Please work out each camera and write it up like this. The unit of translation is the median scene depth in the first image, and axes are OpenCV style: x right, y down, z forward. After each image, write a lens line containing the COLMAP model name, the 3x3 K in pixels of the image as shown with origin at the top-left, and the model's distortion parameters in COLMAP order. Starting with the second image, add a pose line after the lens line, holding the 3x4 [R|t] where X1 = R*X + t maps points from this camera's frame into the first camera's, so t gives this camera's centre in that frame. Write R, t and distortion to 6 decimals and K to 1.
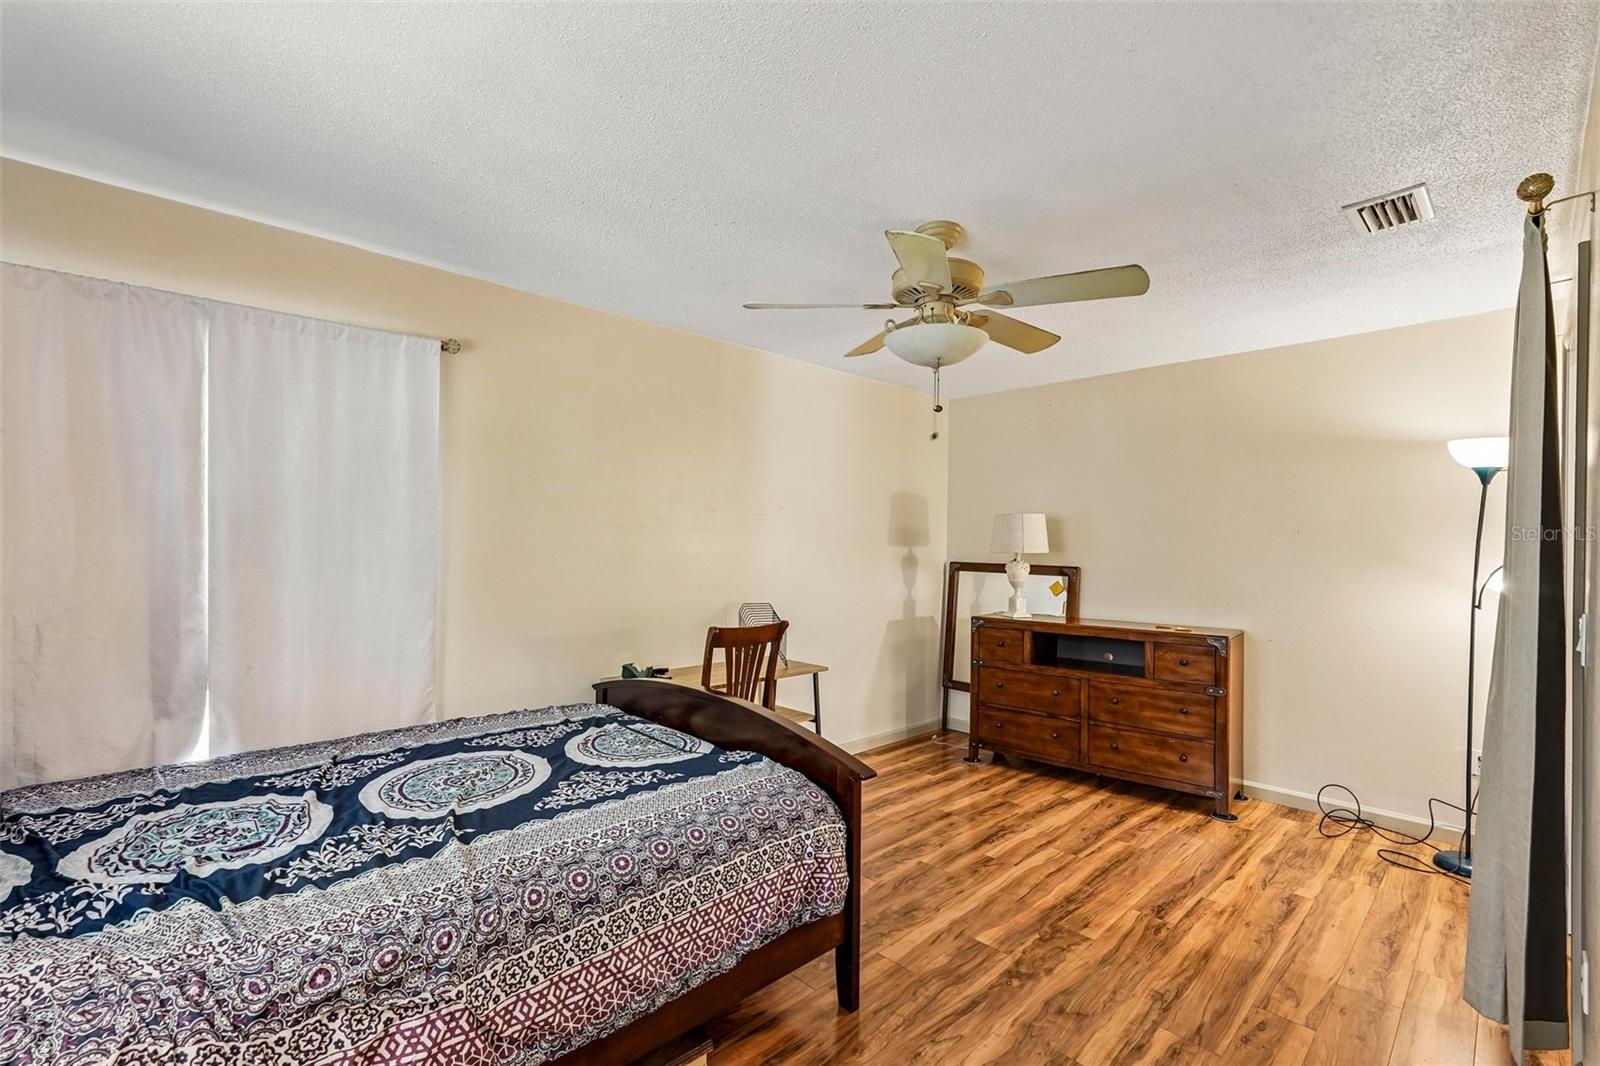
lens RADIAL K [[701.3, 0, 797.2], [0, 701.3, 542.4], [0, 0, 1]] dist [-0.001285, 0.000106]
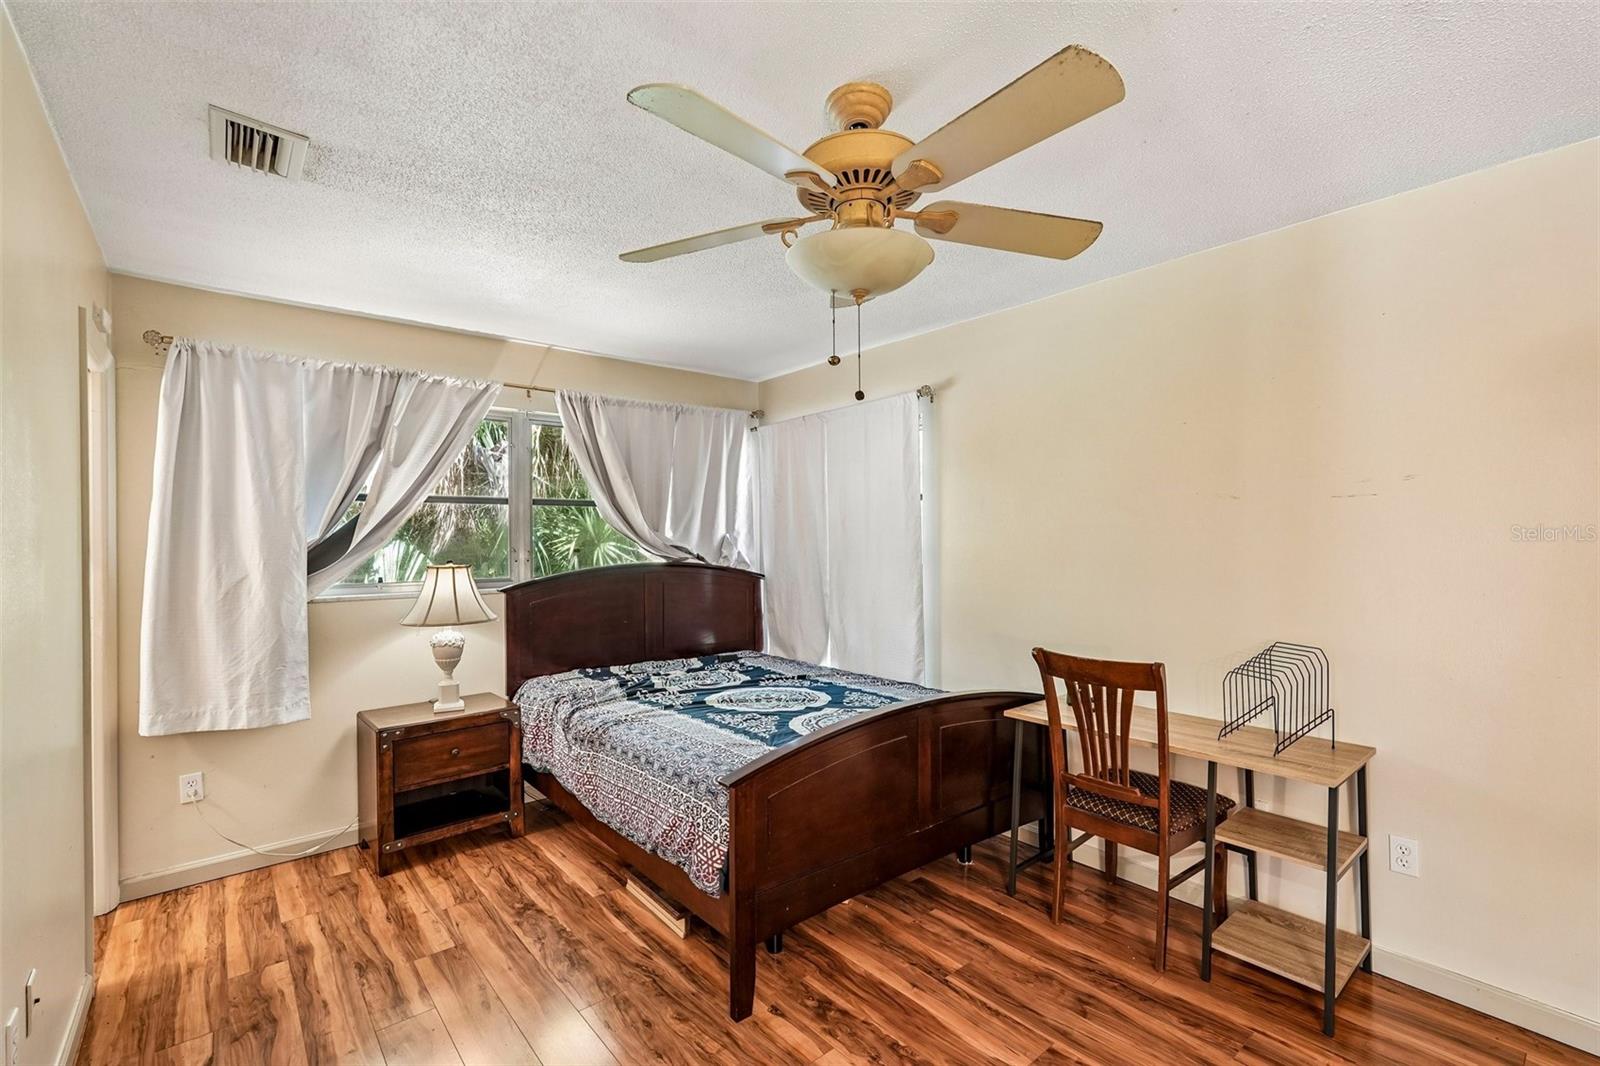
lens RADIAL K [[701.3, 0, 797.6], [0, 701.3, 537.5], [0, 0, 1]] dist [-0.001285, 0.000106]
pose [[-0.045839, -0.014628, -0.998842, 1.059992], [0.002207, 0.999889, -0.014745, 0.004996], [0.998946, -0.002880, -0.045802, 1.123853]]
